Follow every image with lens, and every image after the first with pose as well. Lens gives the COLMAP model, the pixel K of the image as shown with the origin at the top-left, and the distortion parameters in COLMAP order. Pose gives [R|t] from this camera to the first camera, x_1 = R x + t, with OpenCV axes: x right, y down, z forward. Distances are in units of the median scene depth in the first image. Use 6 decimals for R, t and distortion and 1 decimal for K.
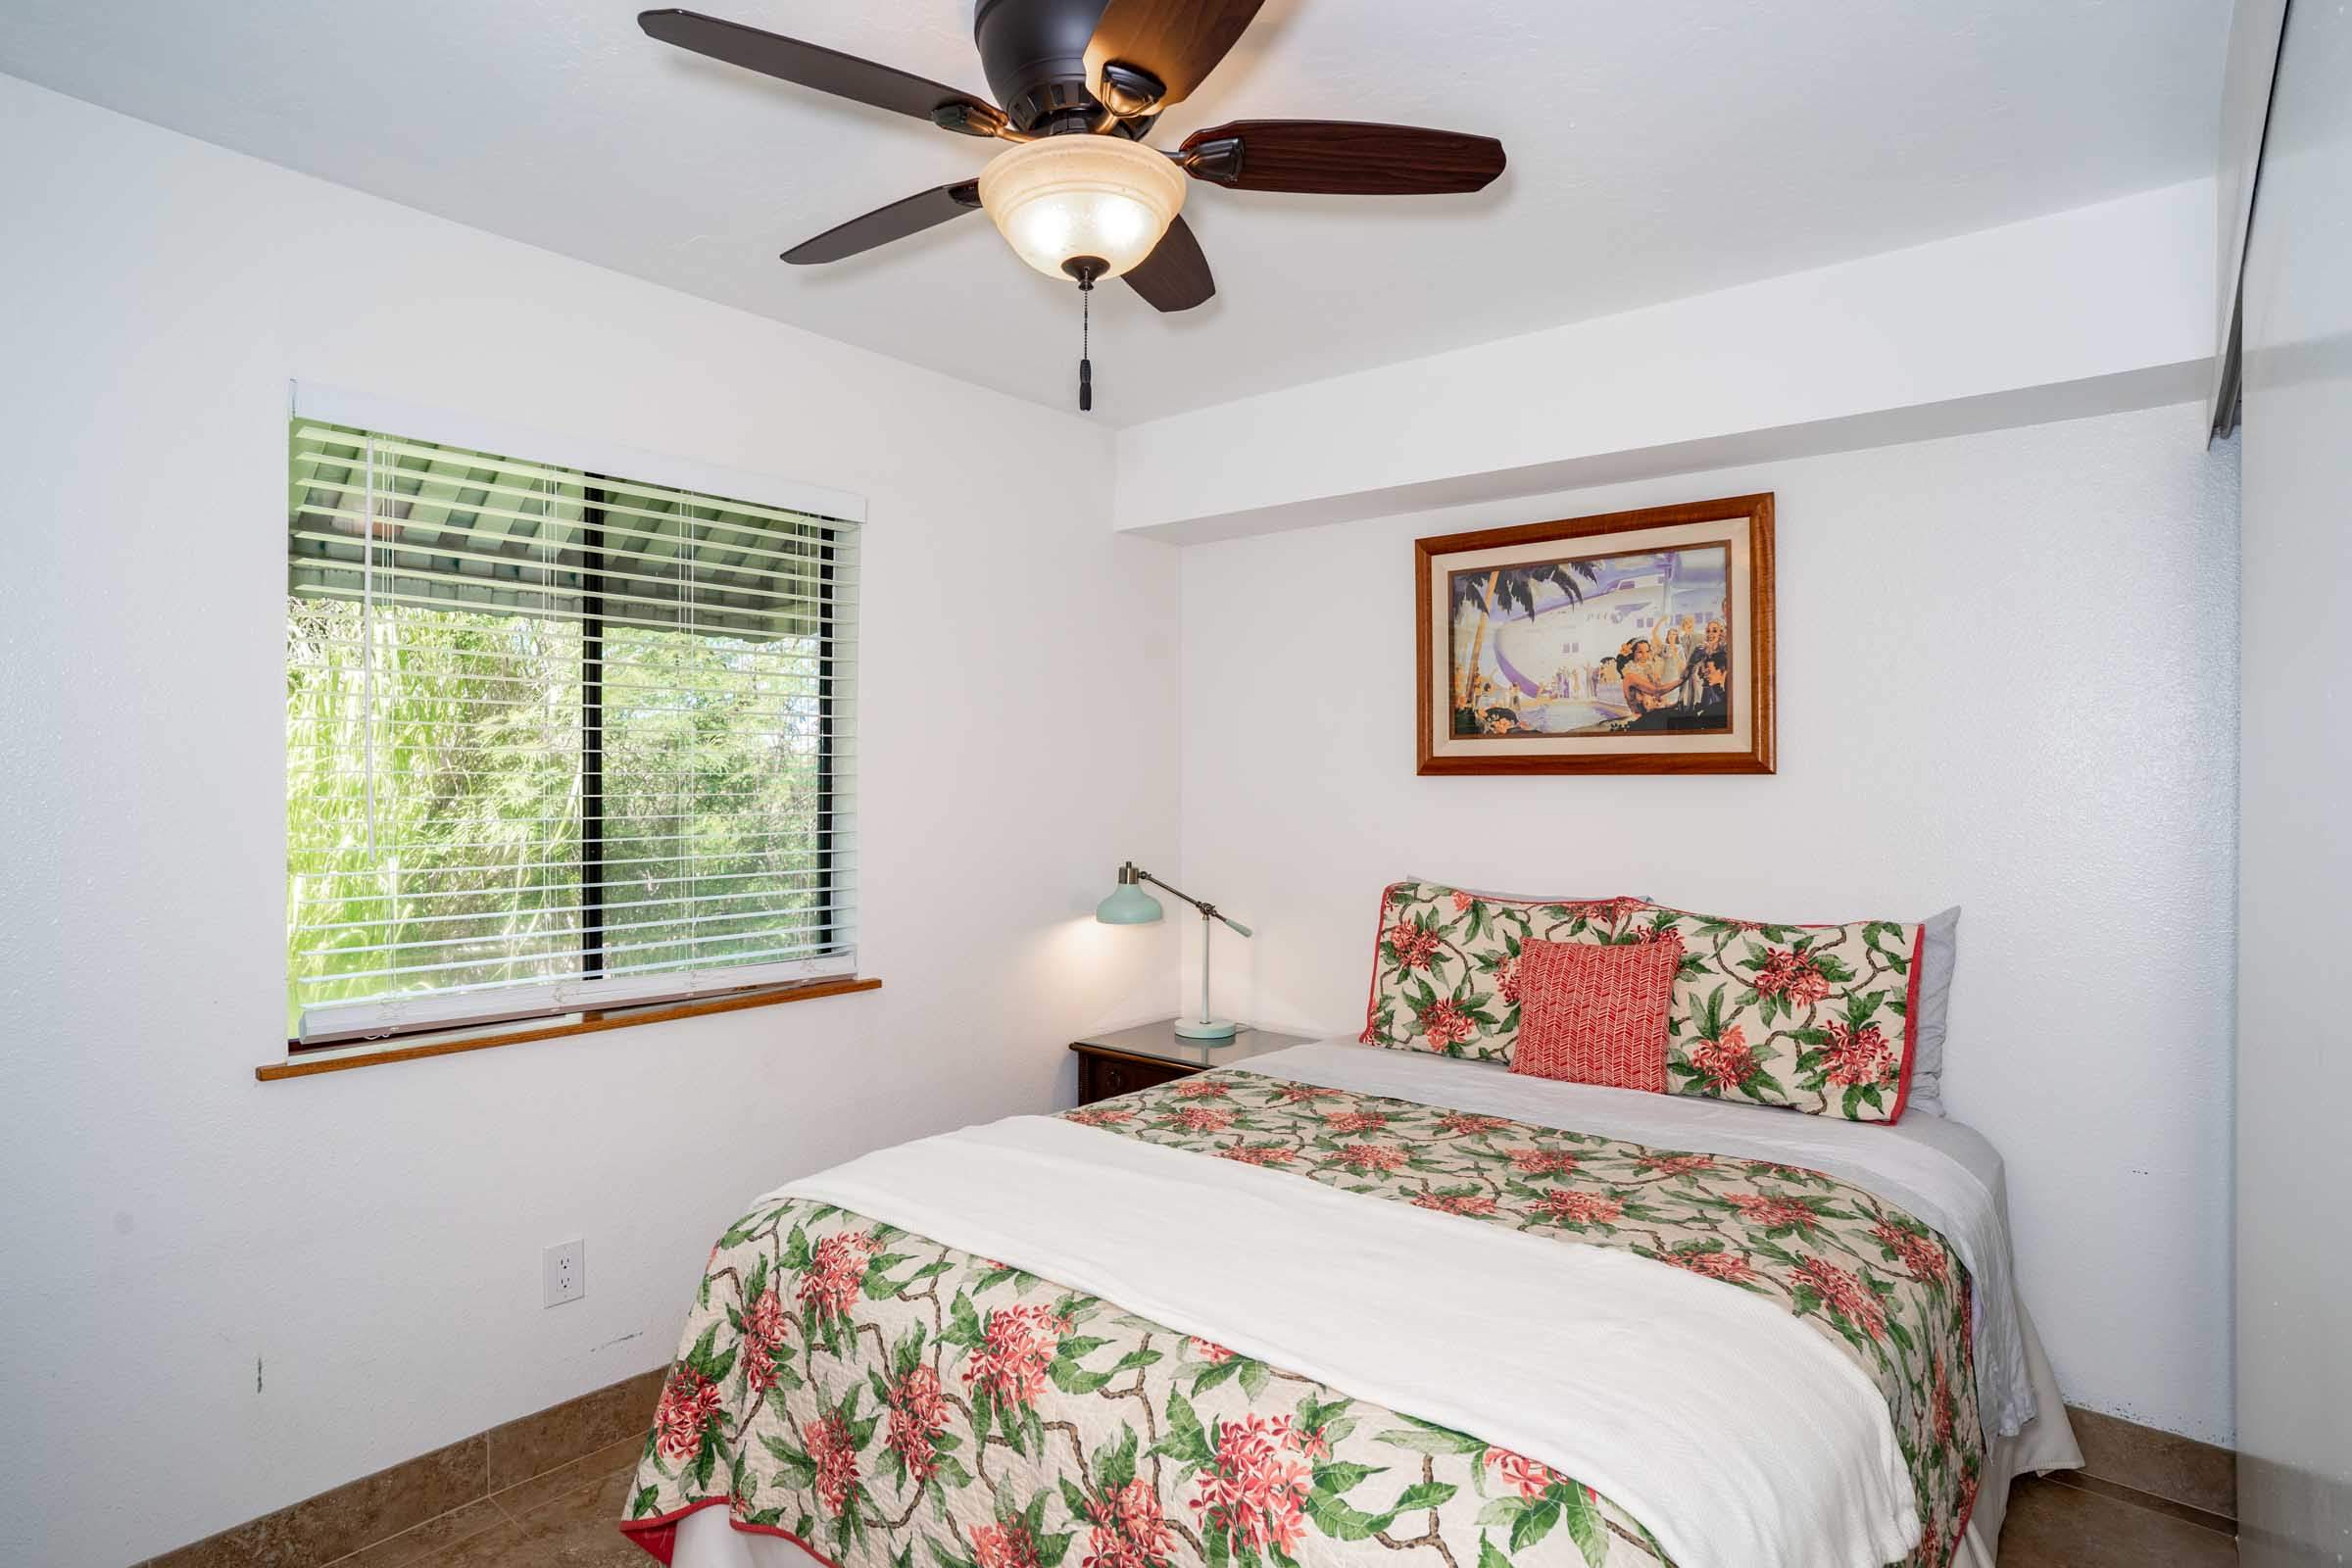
lens RADIAL K [[1253.8, 0, 1176.0], [0, 1253.8, 784.0], [0, 0, 1]] dist [-0.070392, 0.033265]
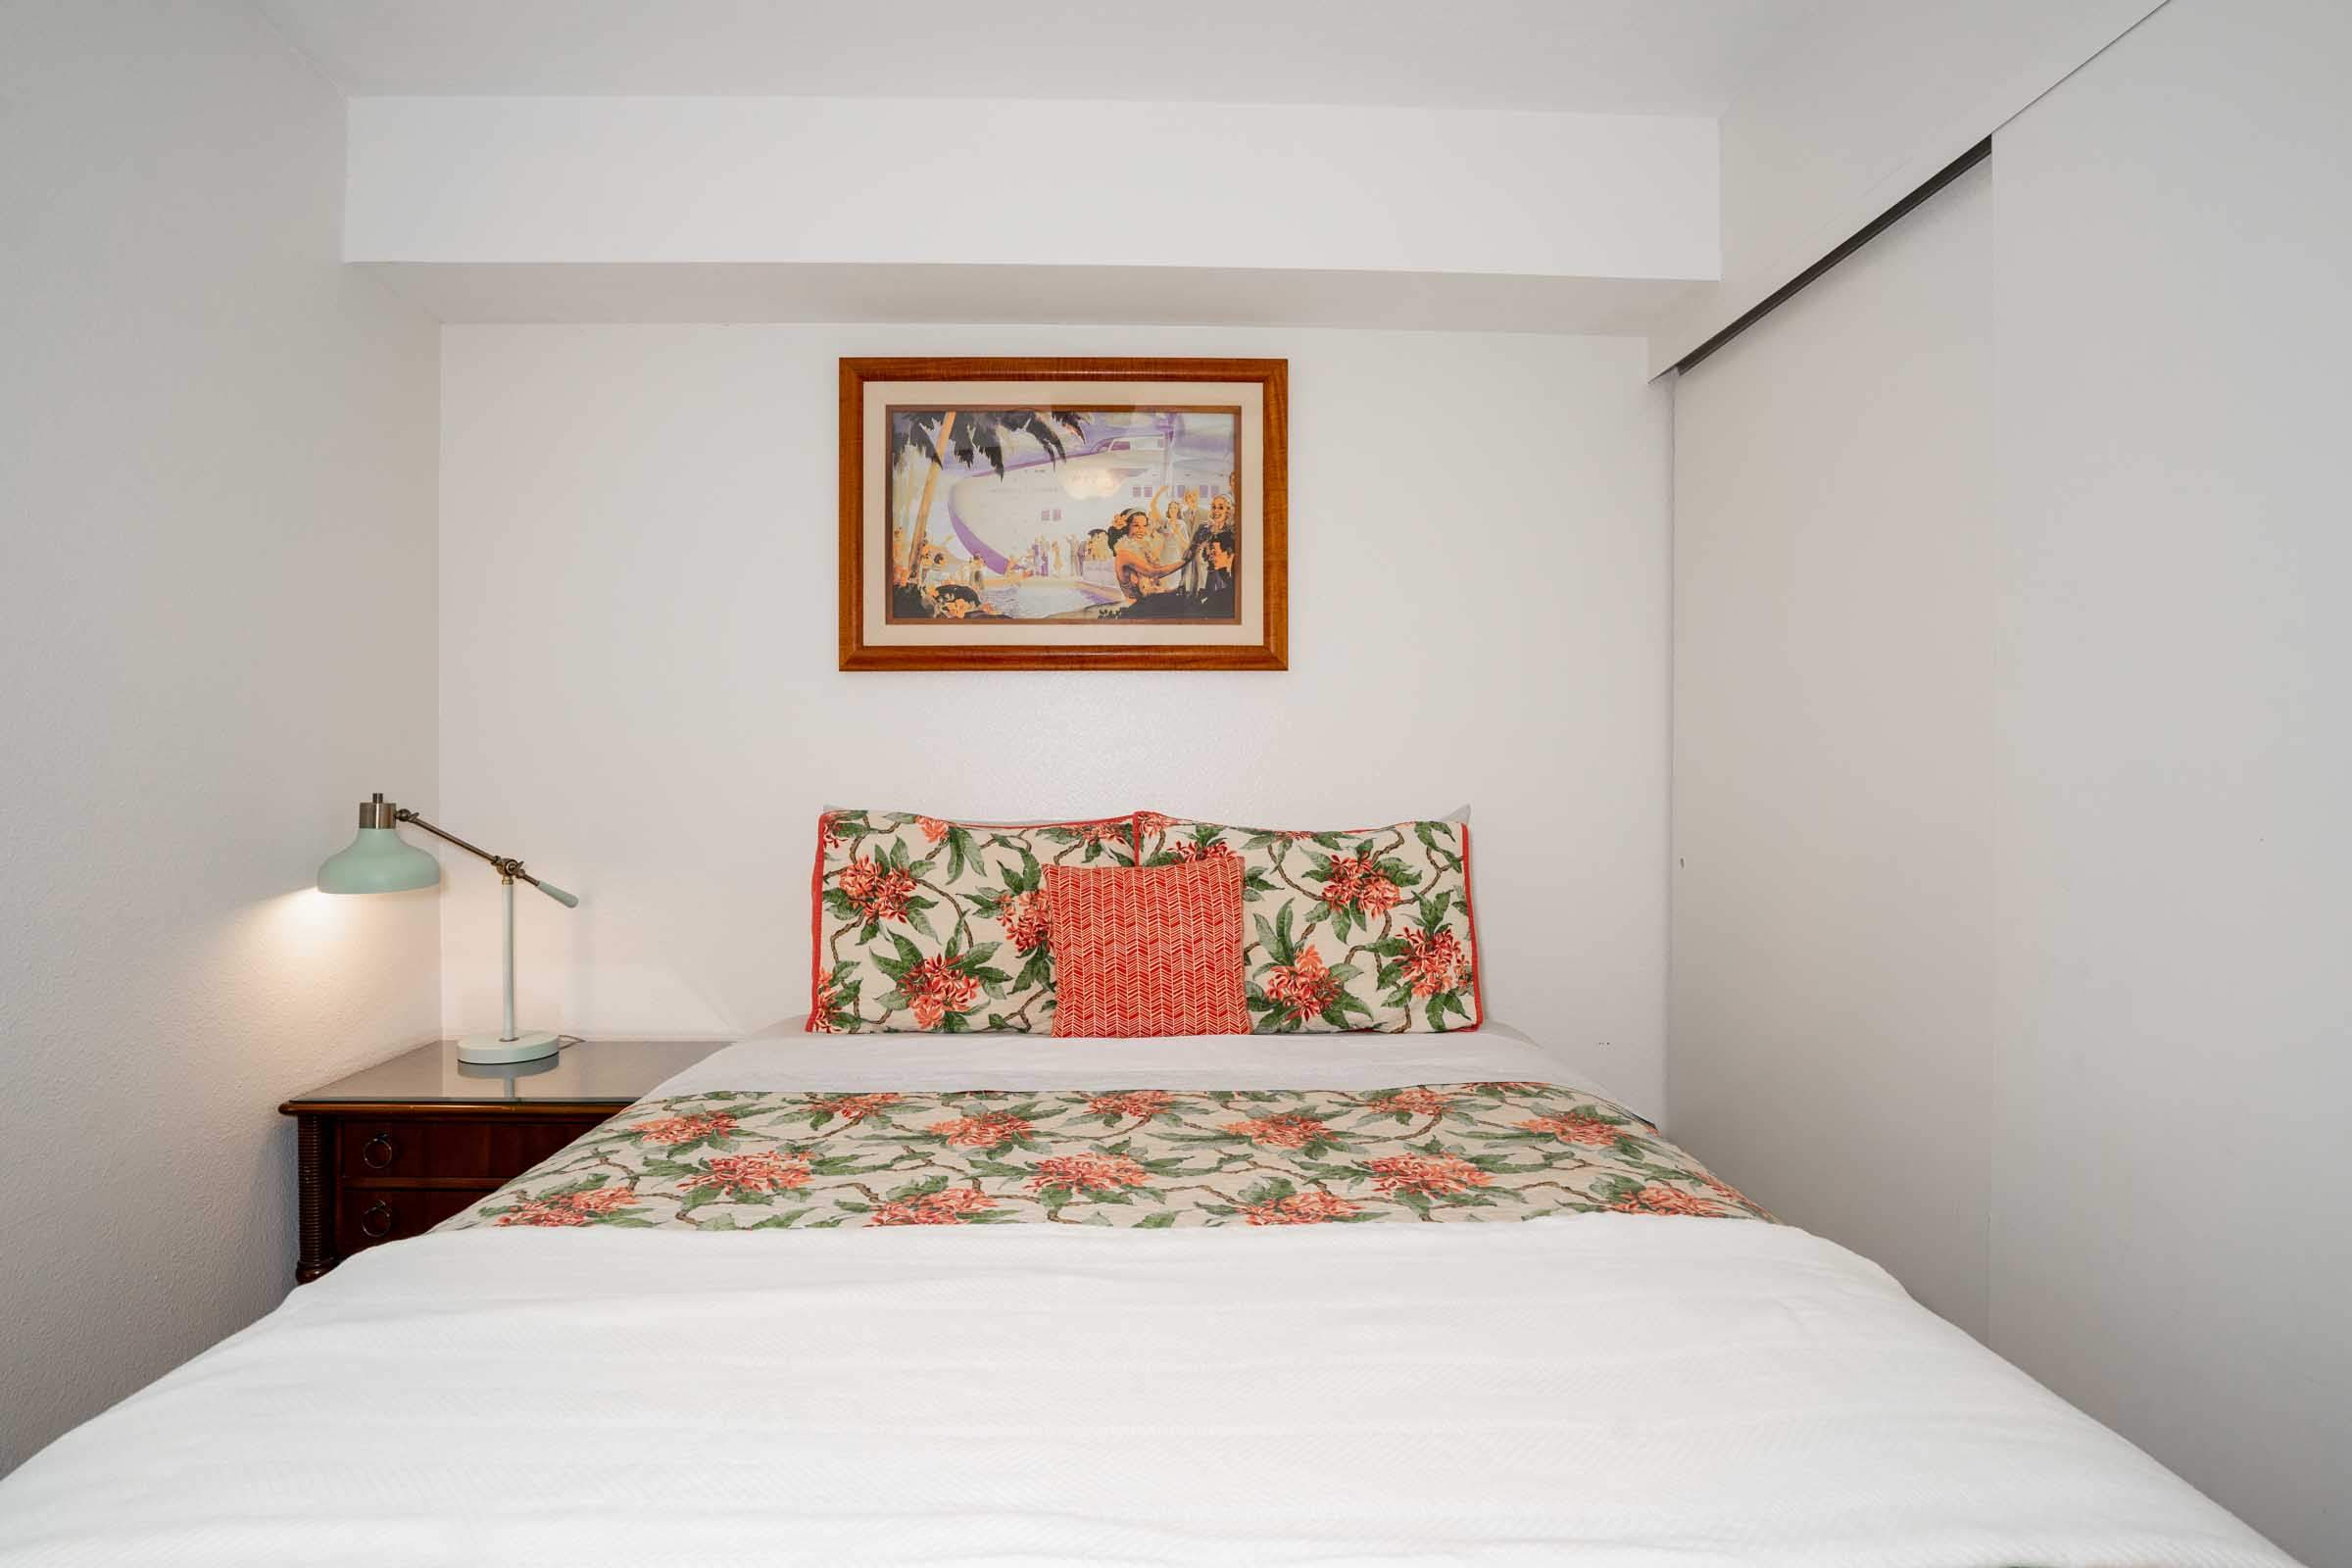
lens RADIAL K [[1249.7, 0, 1183.4], [0, 1249.7, 785.4], [0, 0, 1]] dist [-0.103513, 0.099861]
pose [[0.743277, -0.003759, 0.668973, -0.177479], [0.003755, 0.999992, 0.001447, 0.072630], [-0.668973, 0.001436, 0.743286, 0.364942]]
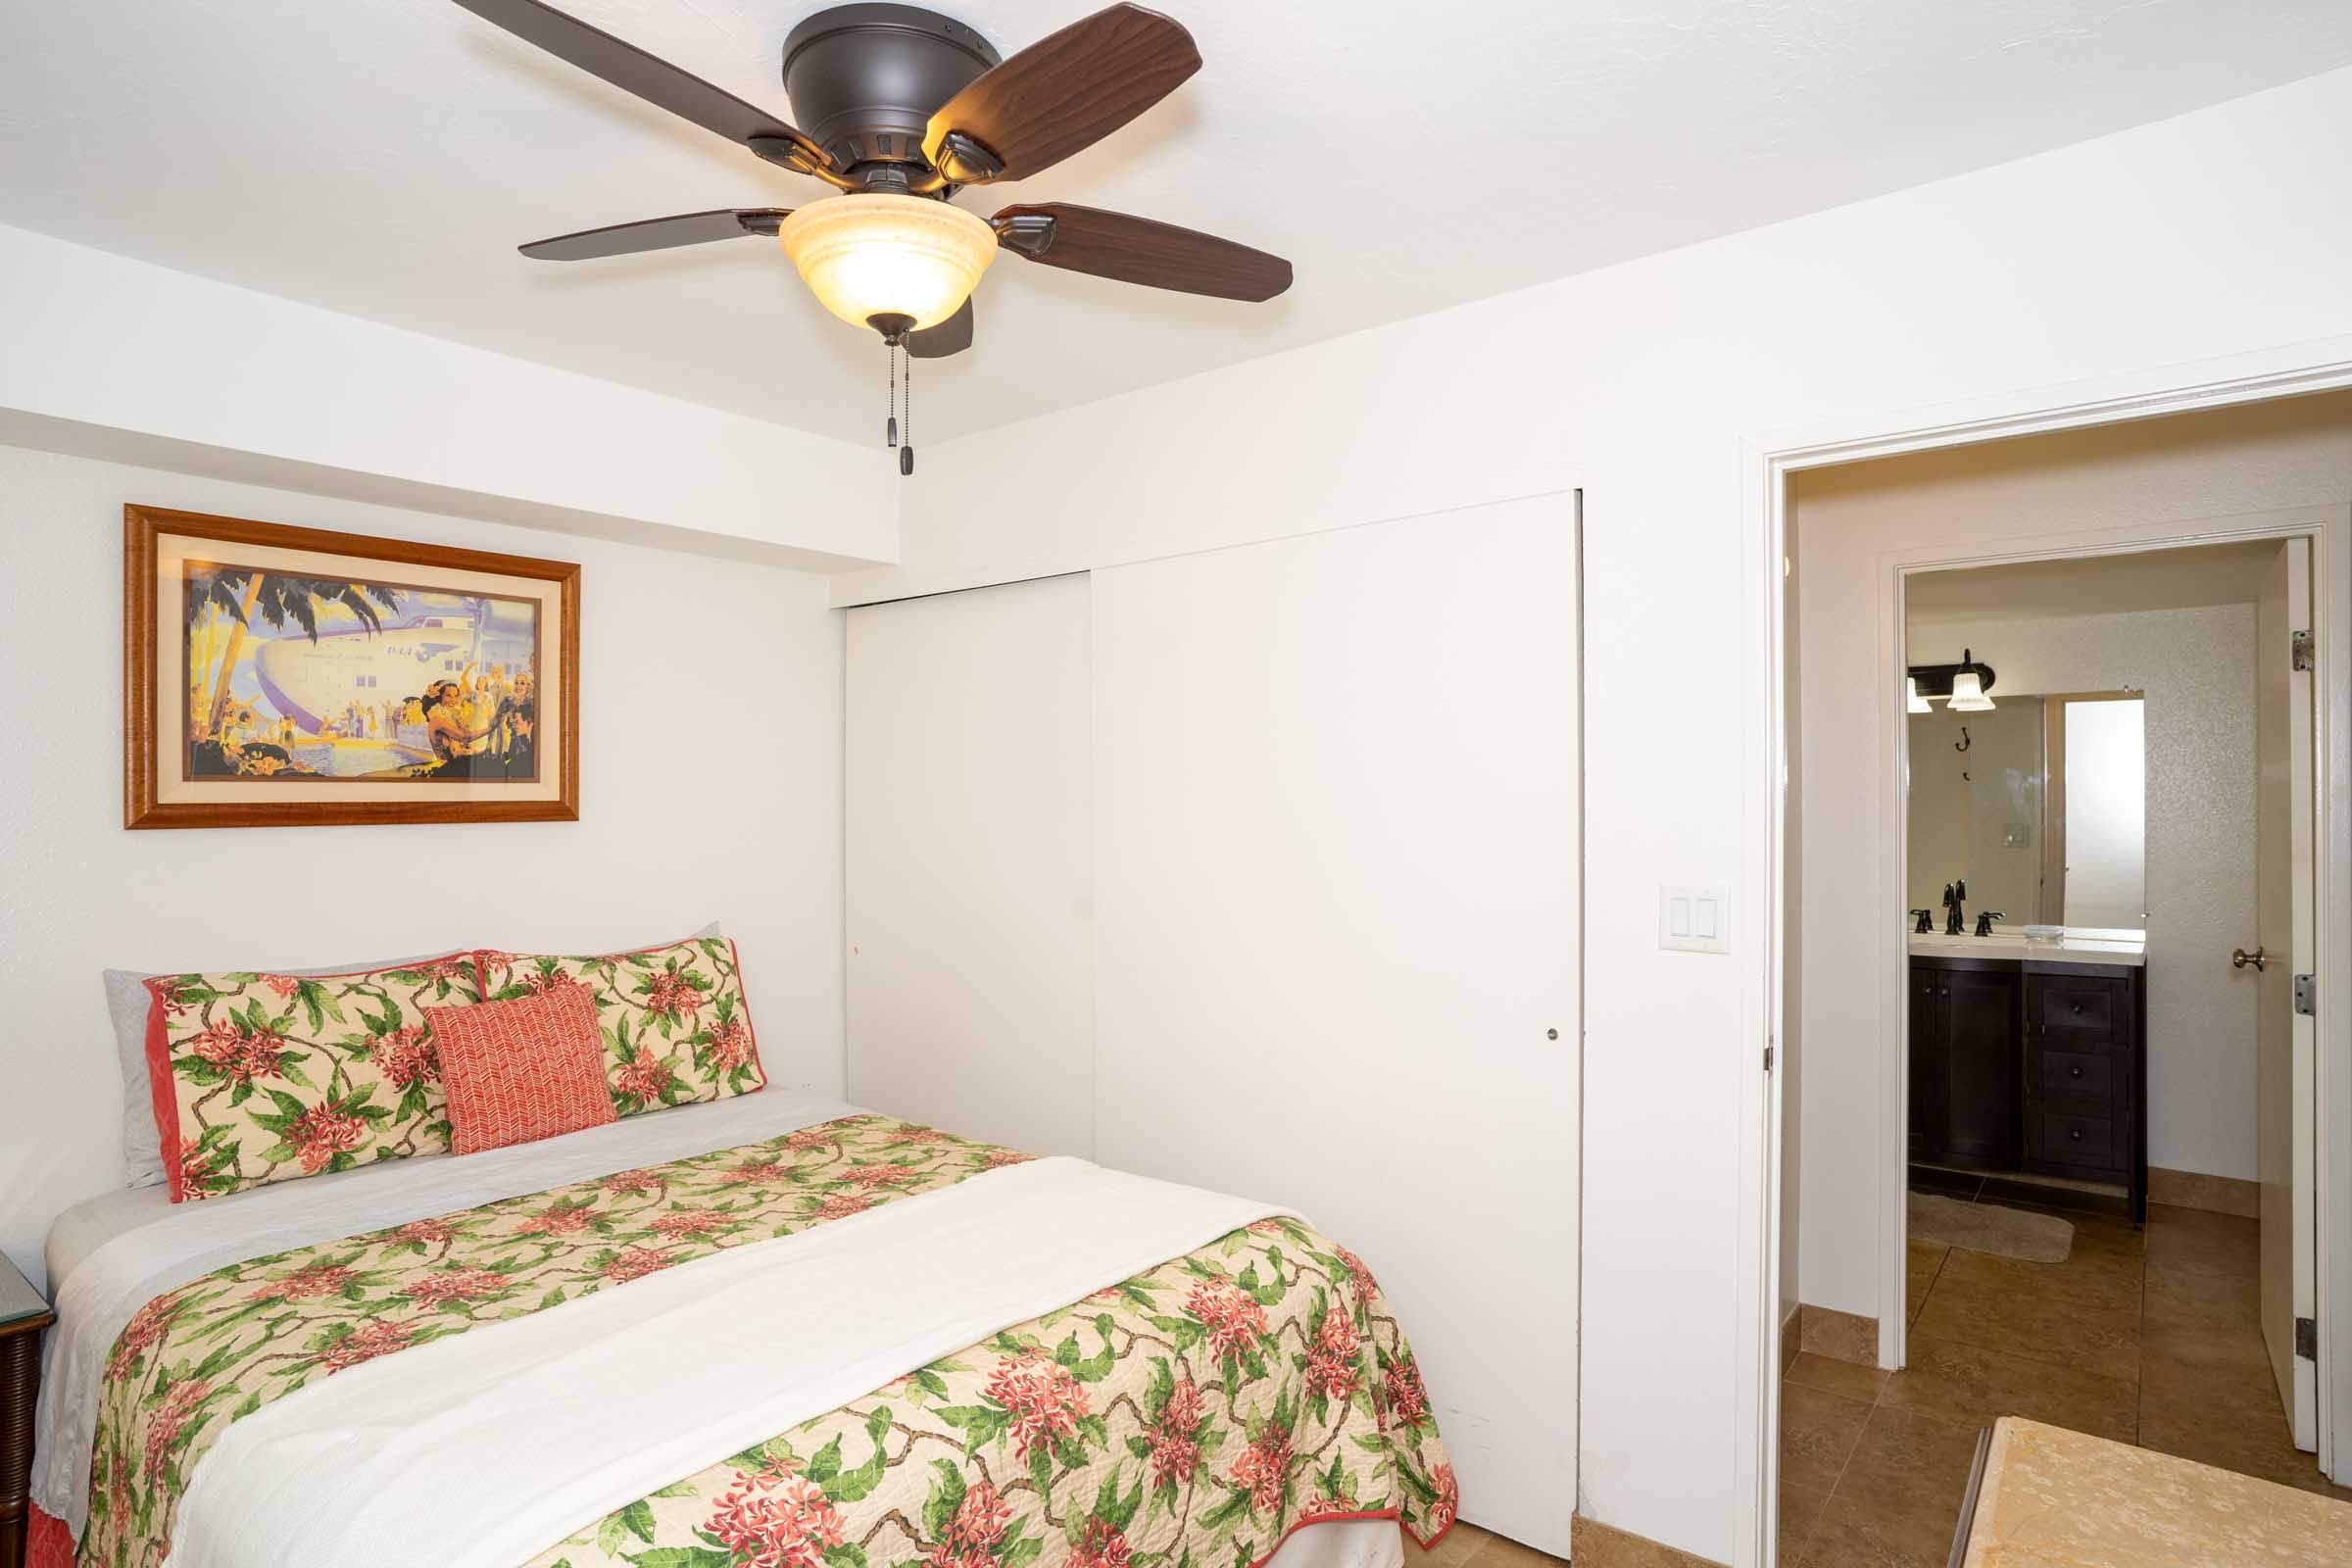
lens RADIAL K [[1253.8, 0, 1176.0], [0, 1253.8, 784.0], [0, 0, 1]] dist [-0.070392, 0.033265]
pose [[-0.013867, 0.015016, 0.999791, -0.608422], [0.013448, 0.999800, -0.014830, -0.016967], [-0.999813, 0.013239, -0.014066, 0.472707]]
